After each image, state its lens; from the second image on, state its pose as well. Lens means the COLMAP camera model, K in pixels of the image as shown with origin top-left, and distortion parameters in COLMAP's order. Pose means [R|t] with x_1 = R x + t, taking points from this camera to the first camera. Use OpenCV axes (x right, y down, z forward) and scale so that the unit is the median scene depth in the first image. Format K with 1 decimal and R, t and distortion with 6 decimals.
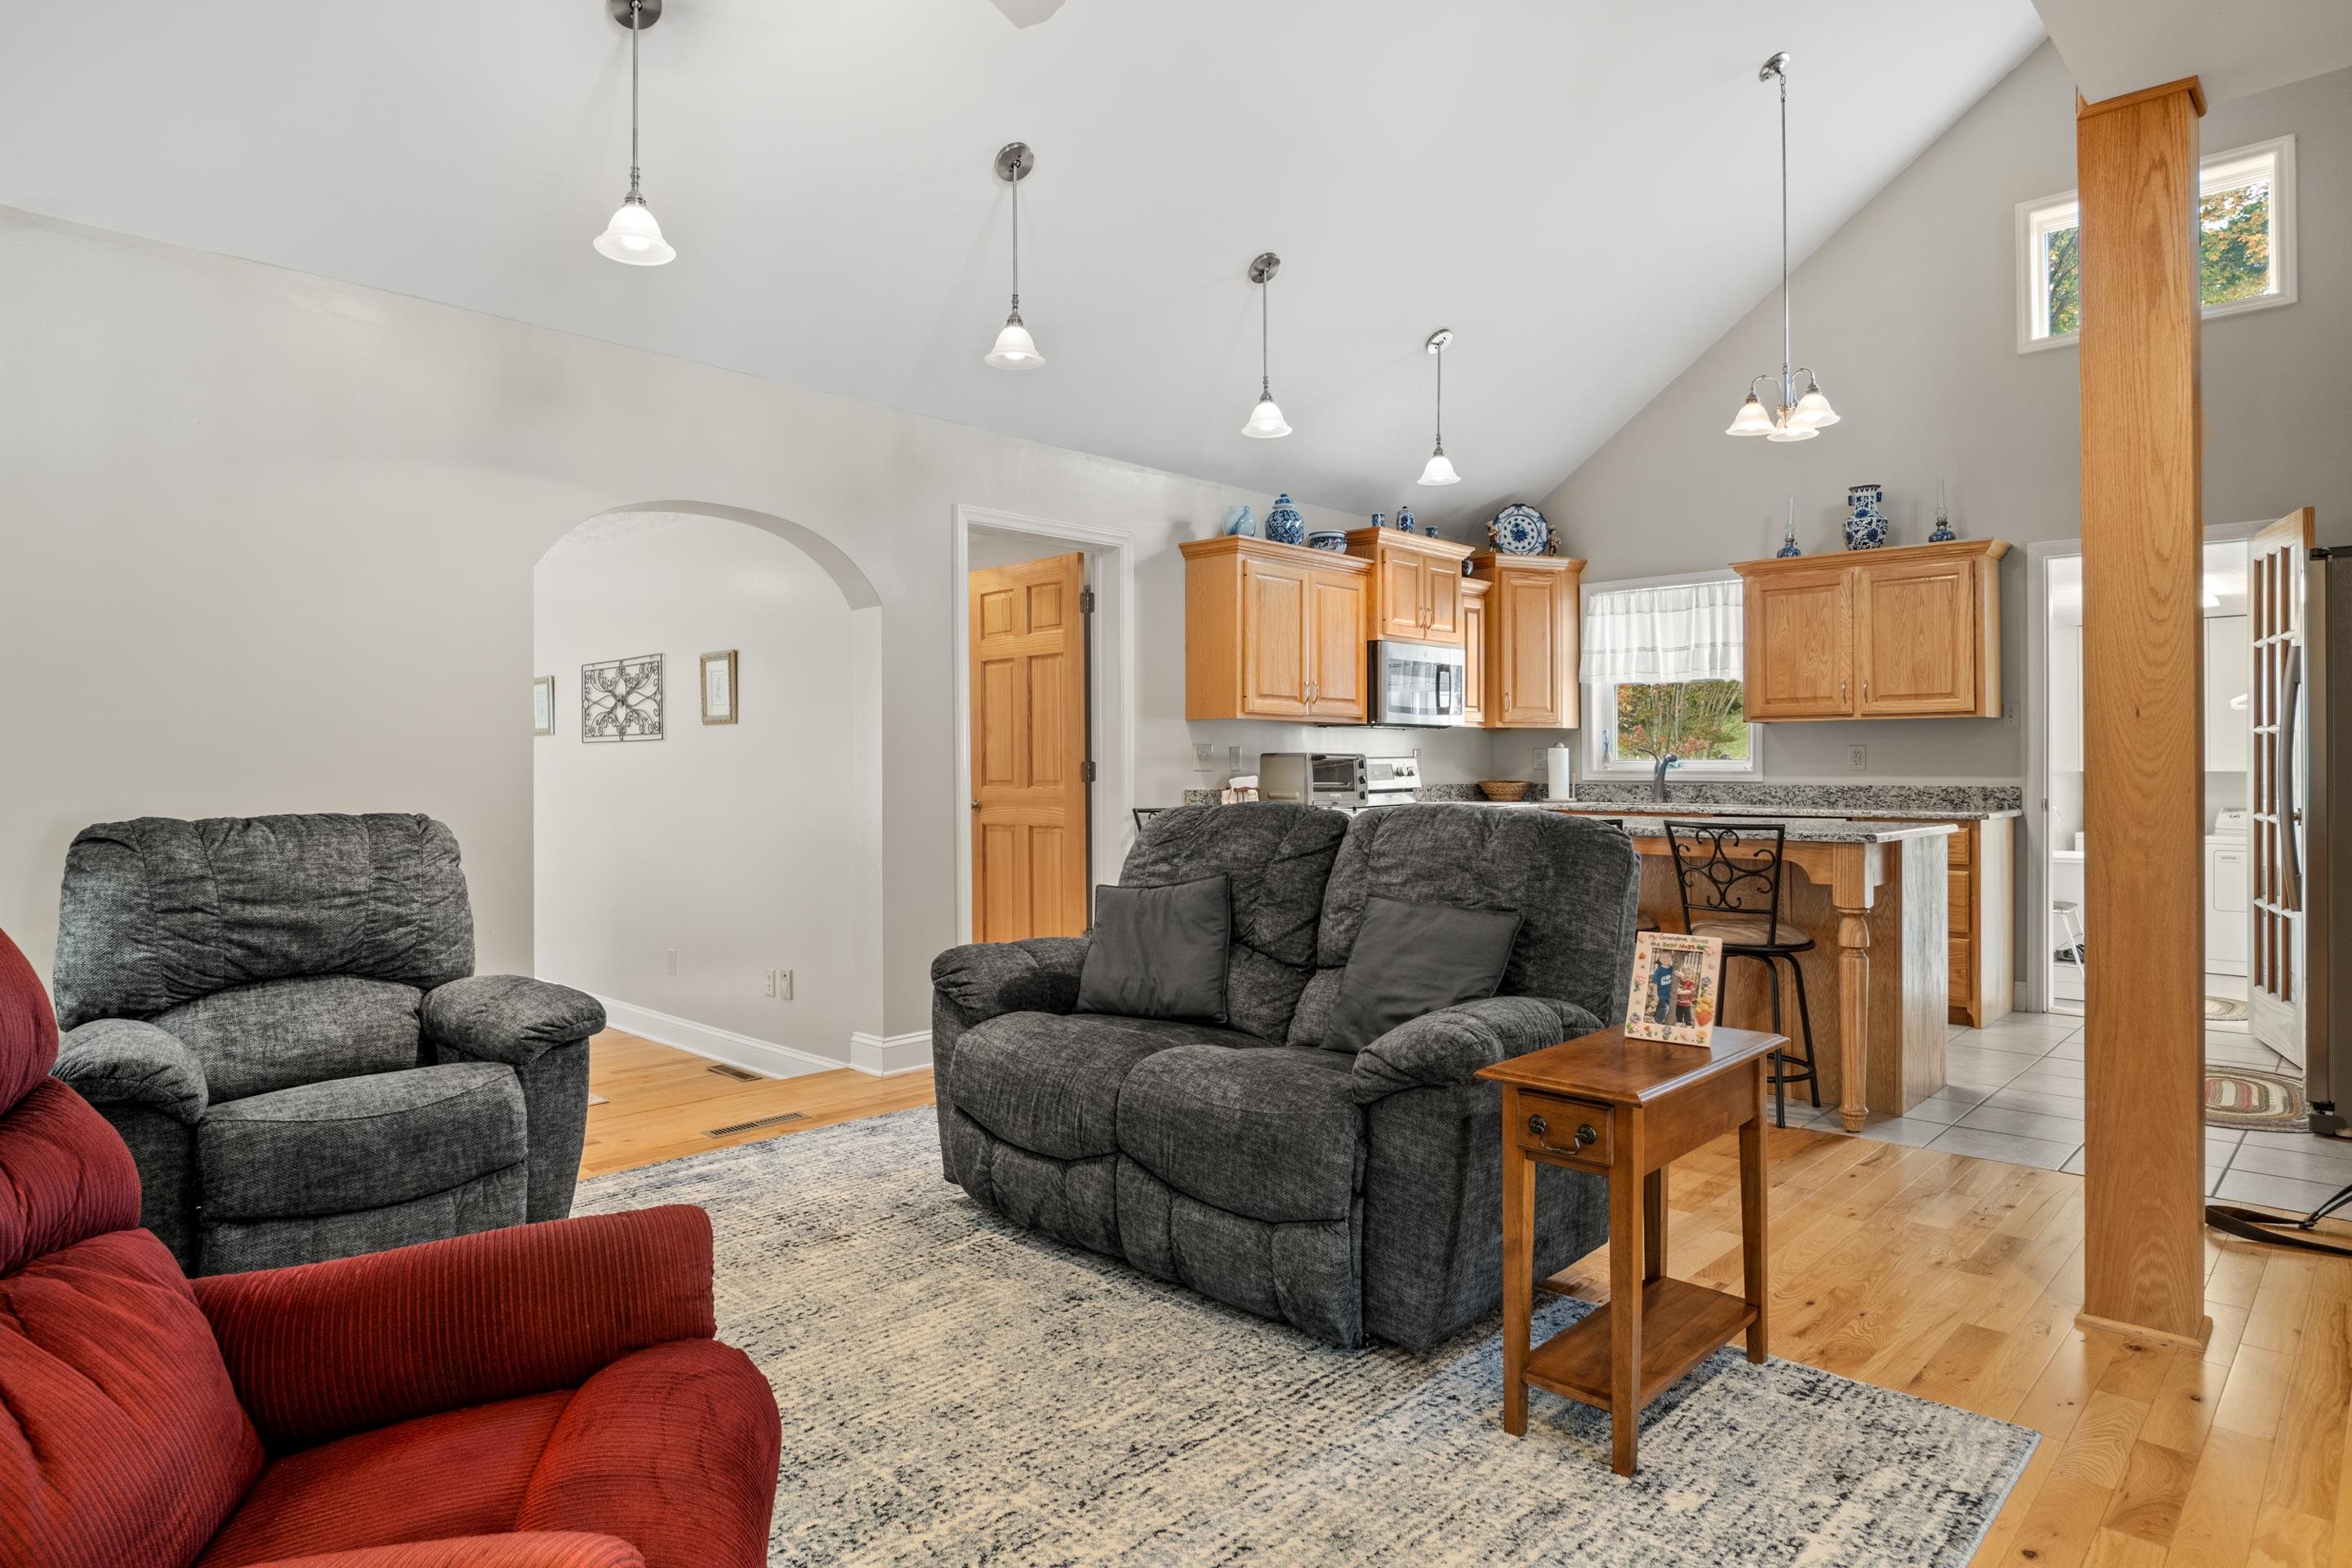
lens RADIAL K [[1310.1, 0, 1153.6], [0, 1310.1, 765.3], [0, 0, 1]] dist [-0.007139, -0.004299]
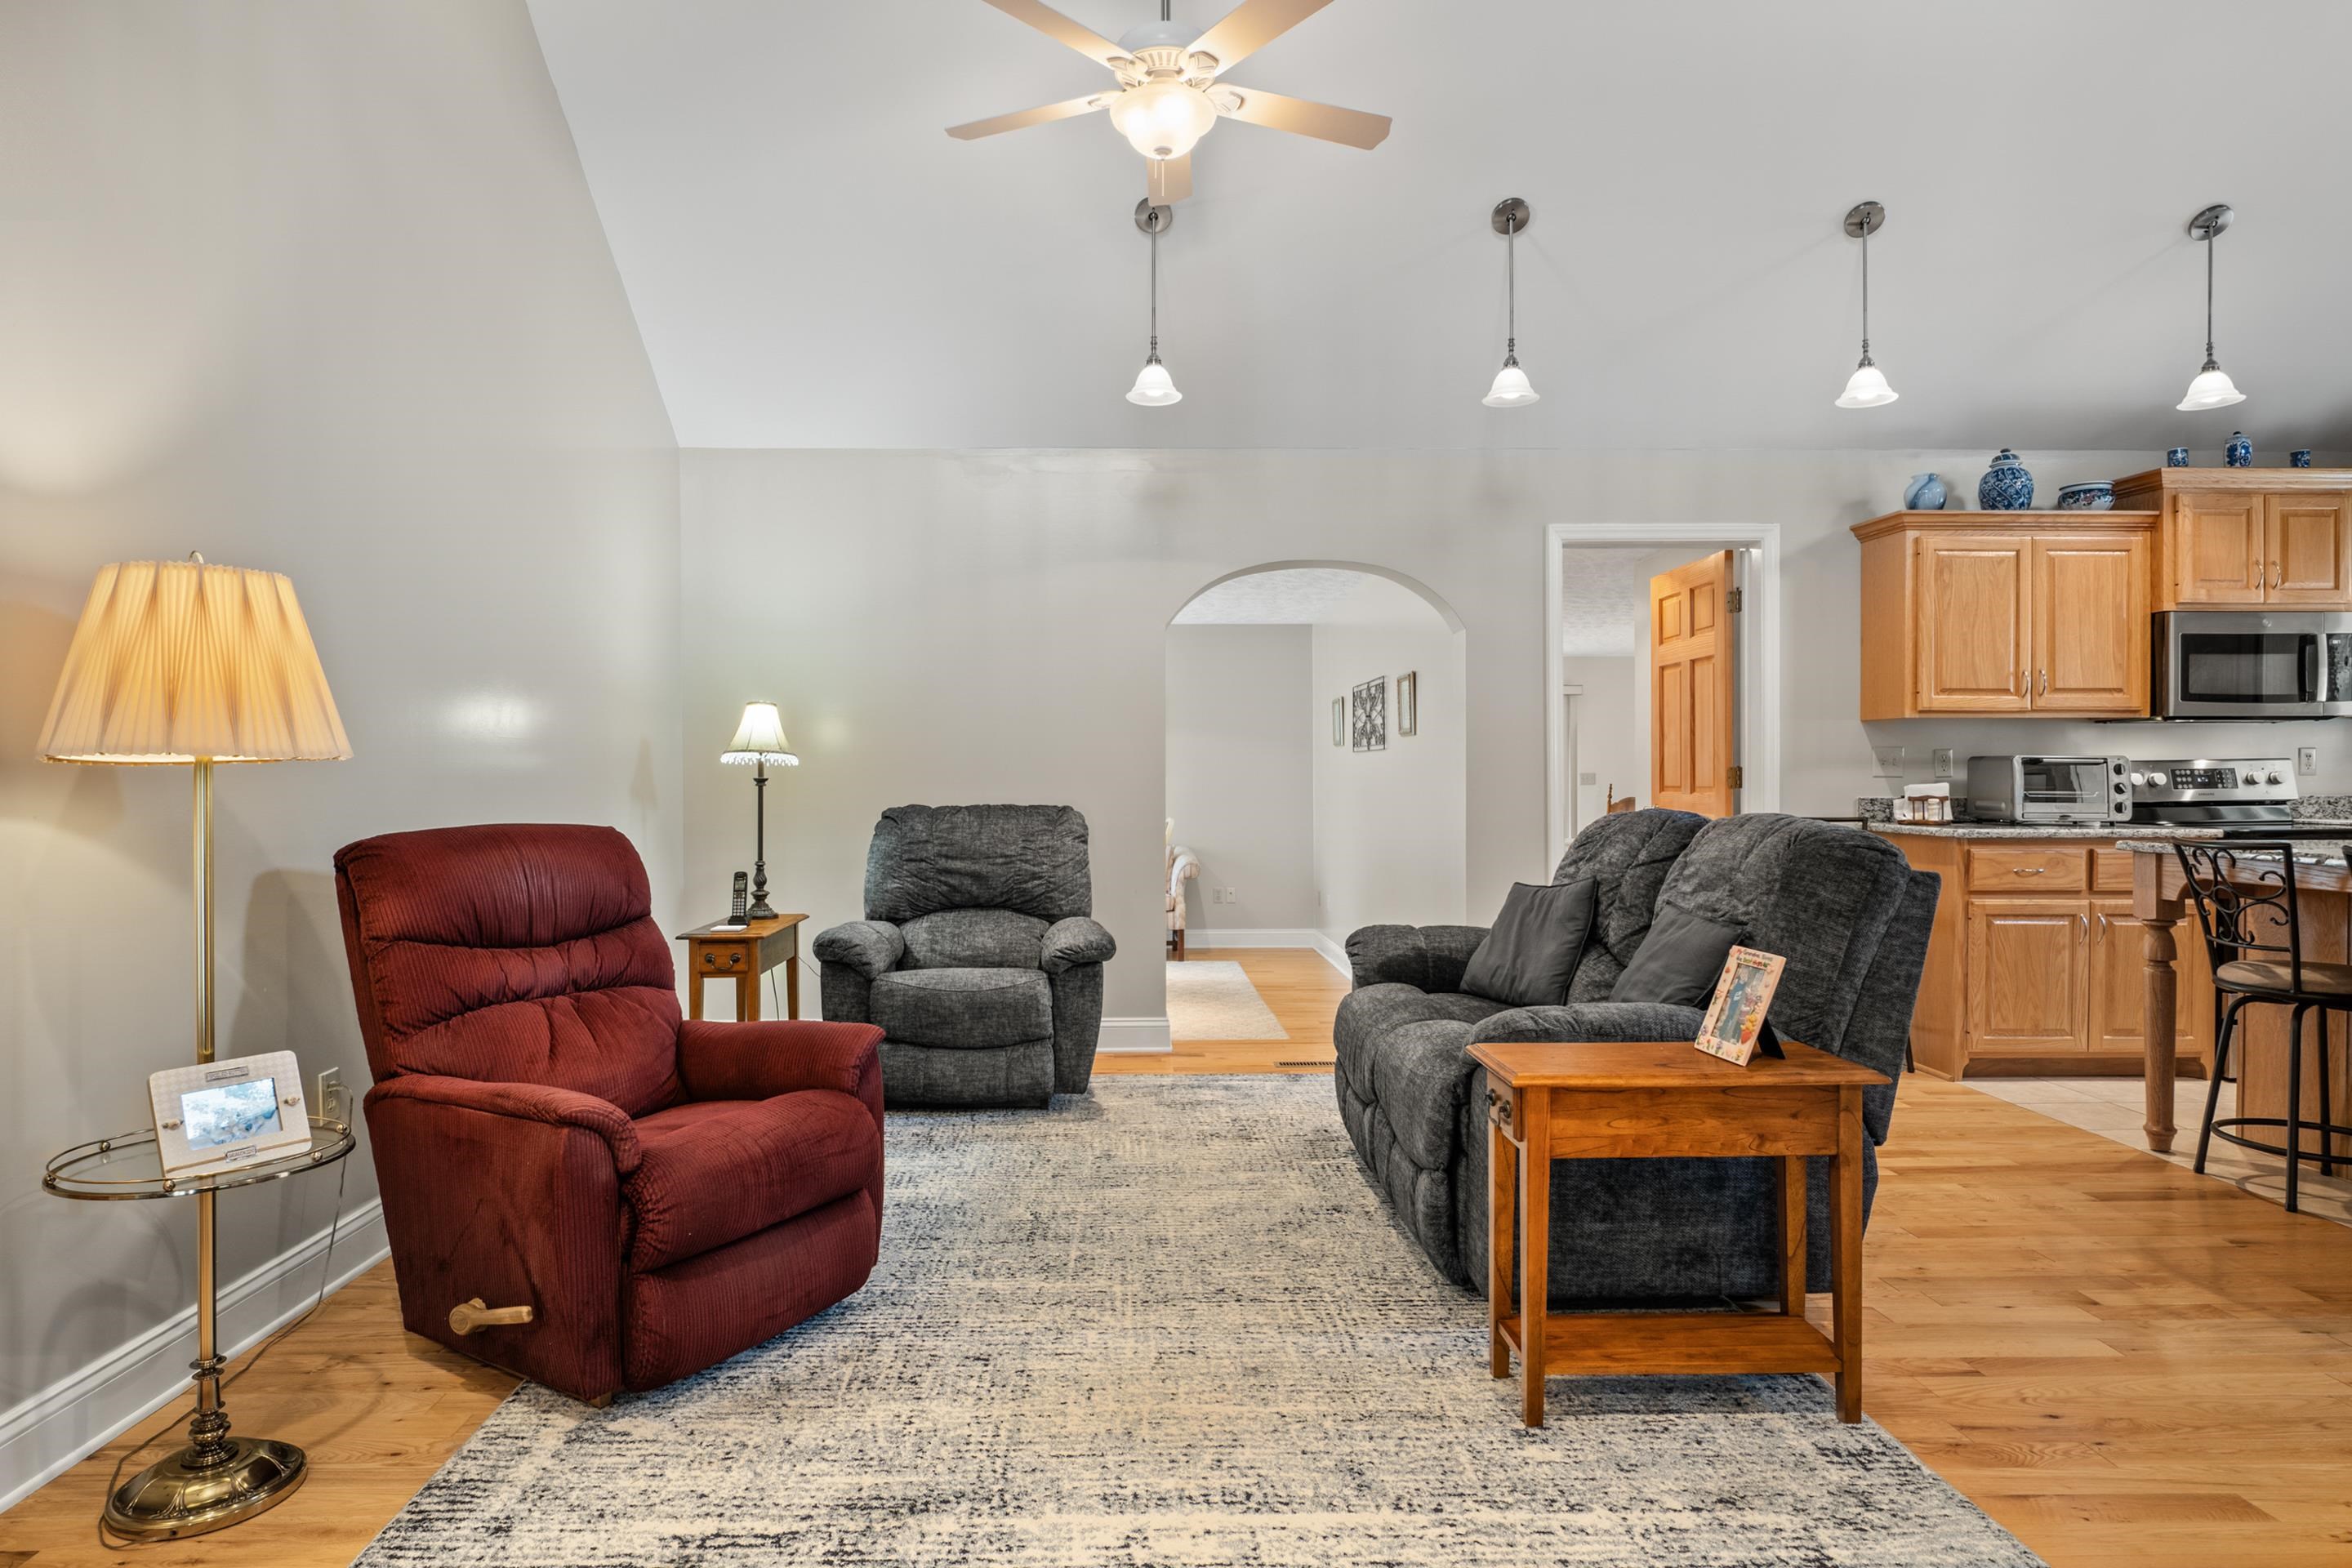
lens RADIAL K [[1331.2, 0, 1127.6], [0, 1331.2, 781.4], [0, 0, 1]] dist [-0.005462, -0.005002]
pose [[0.709872, 0.004848, -0.704314, 0.356150], [0.002431, 0.999953, 0.009334, -0.002590], [0.704326, -0.008338, 0.709827, -0.008739]]
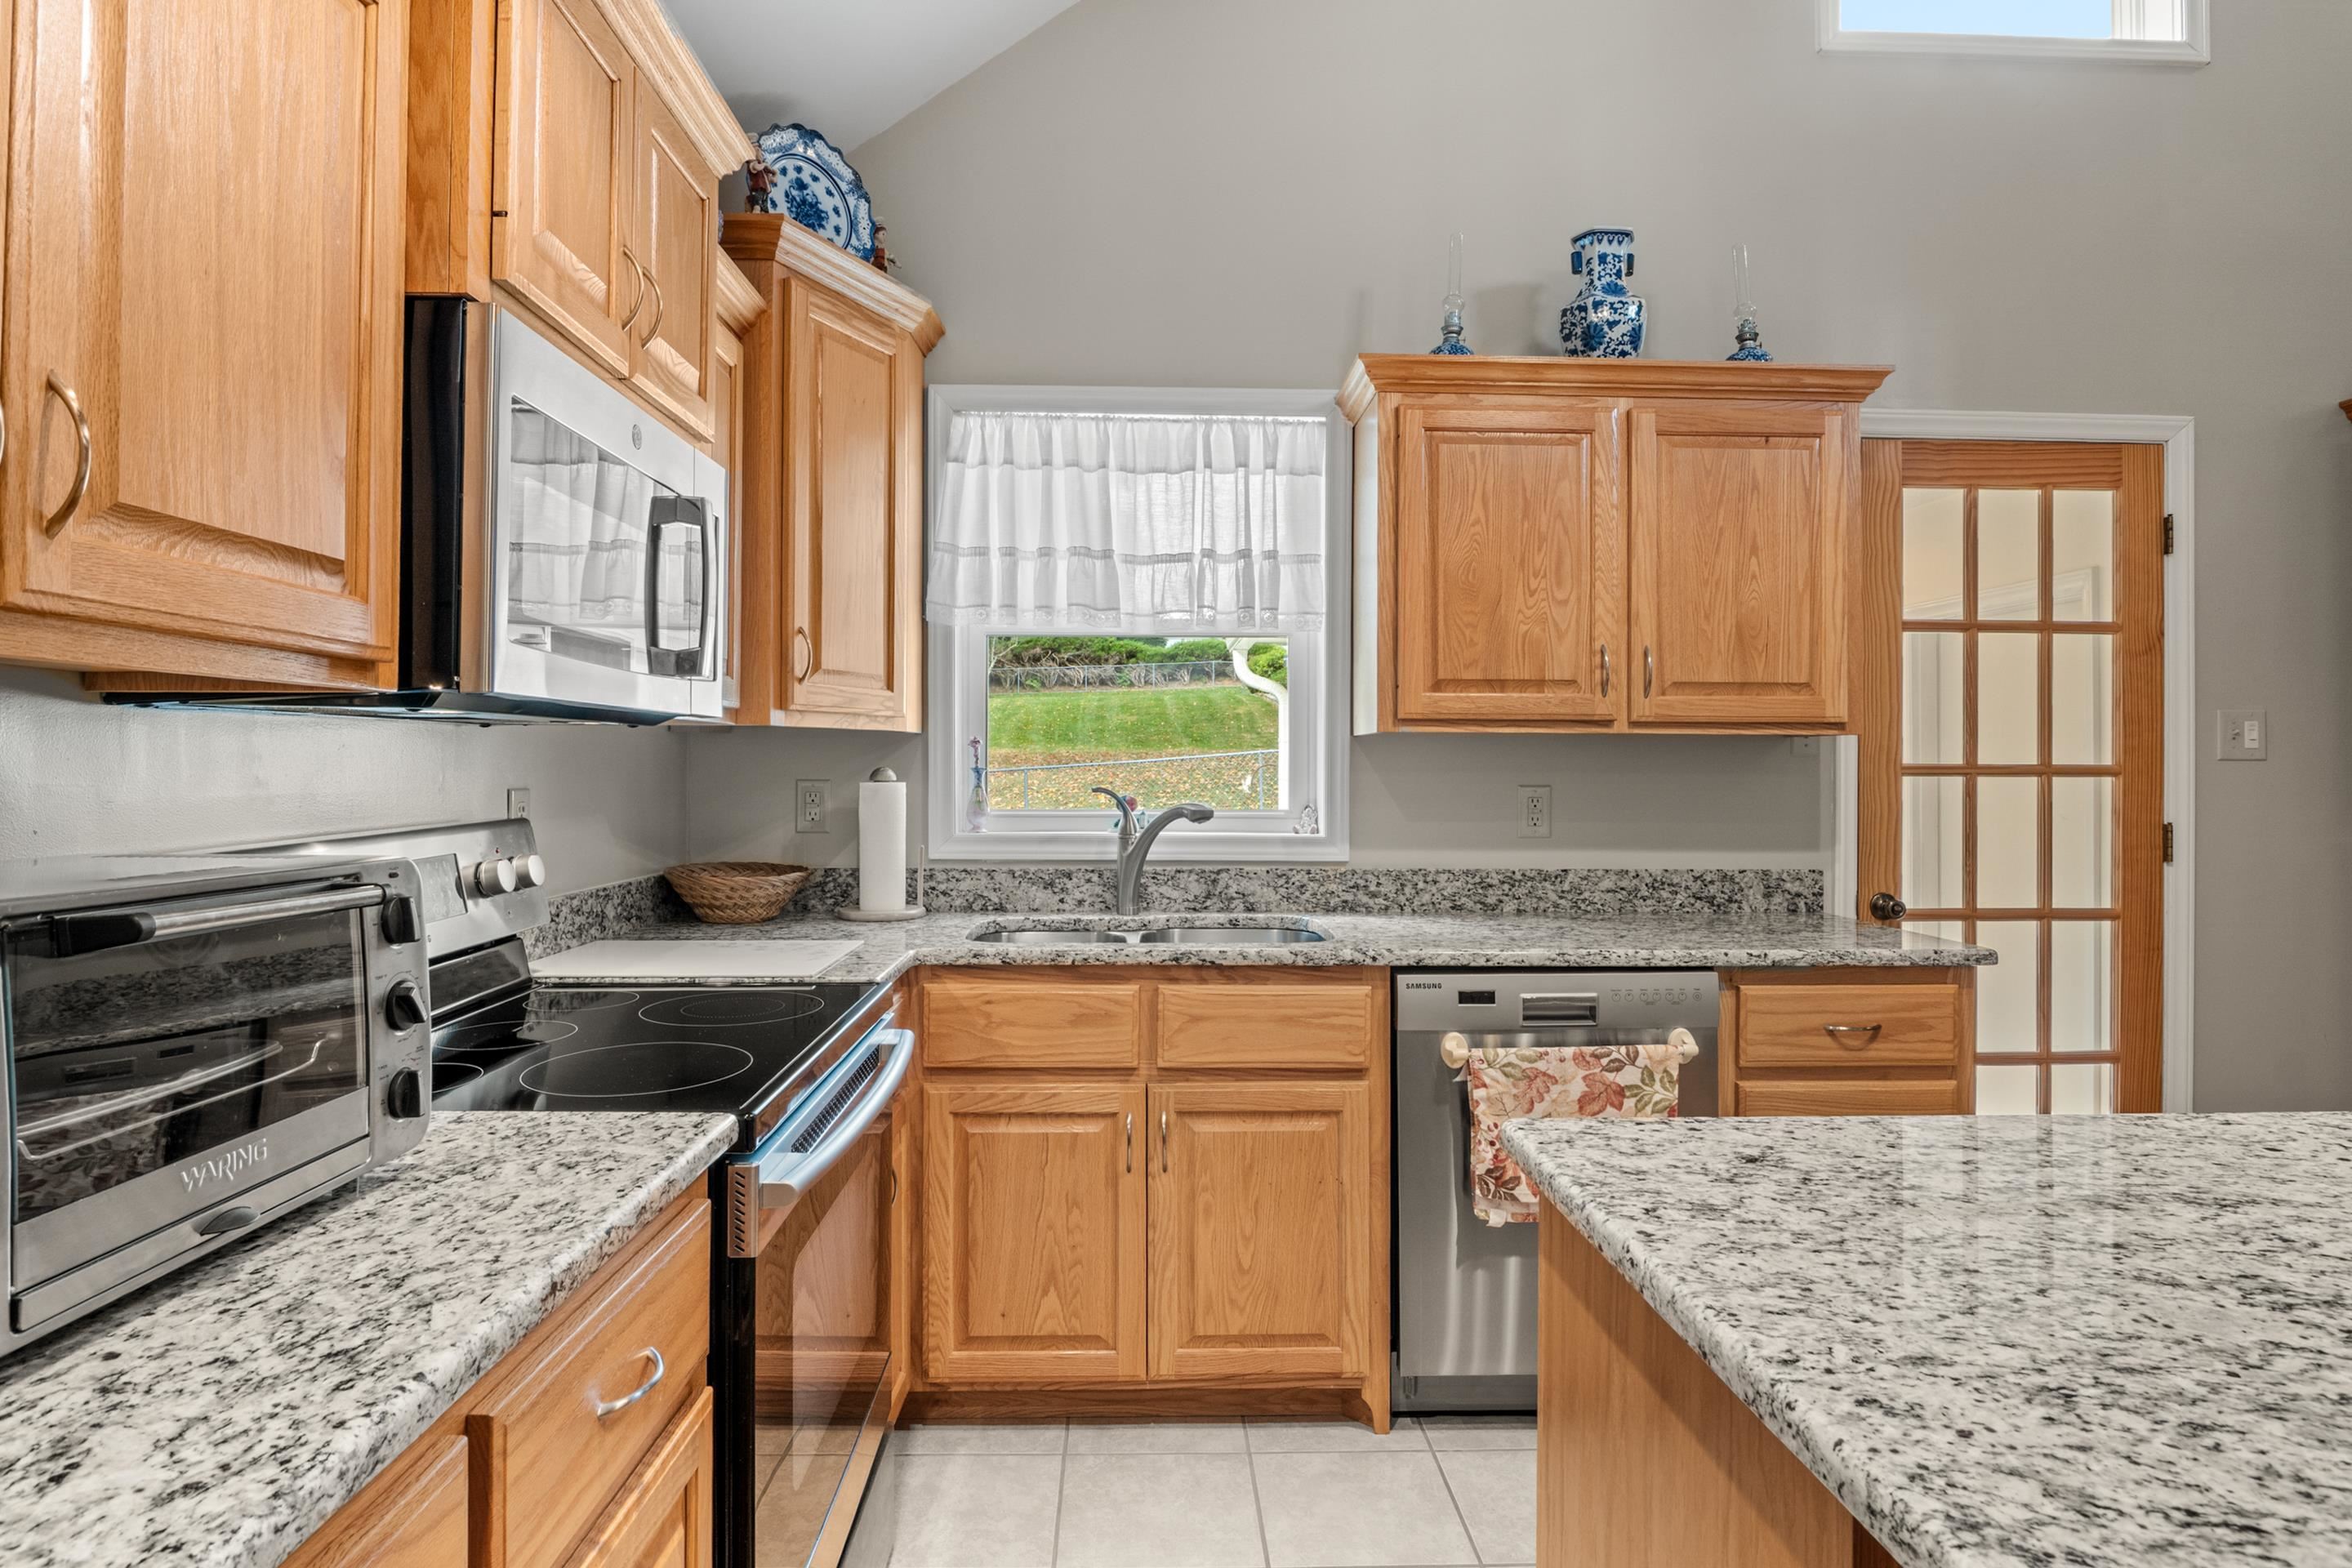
lens RADIAL K [[1286.5, 0, 1160.8], [0, 1286.5, 756.3], [0, 0, 1]] dist [-0.014715, -0.002497]
pose [[0.695068, 0.011579, 0.718851, 0.125608], [-0.008604, 0.999933, -0.007786, -0.026268], [-0.718893, -0.000773, 0.695121, 0.955562]]
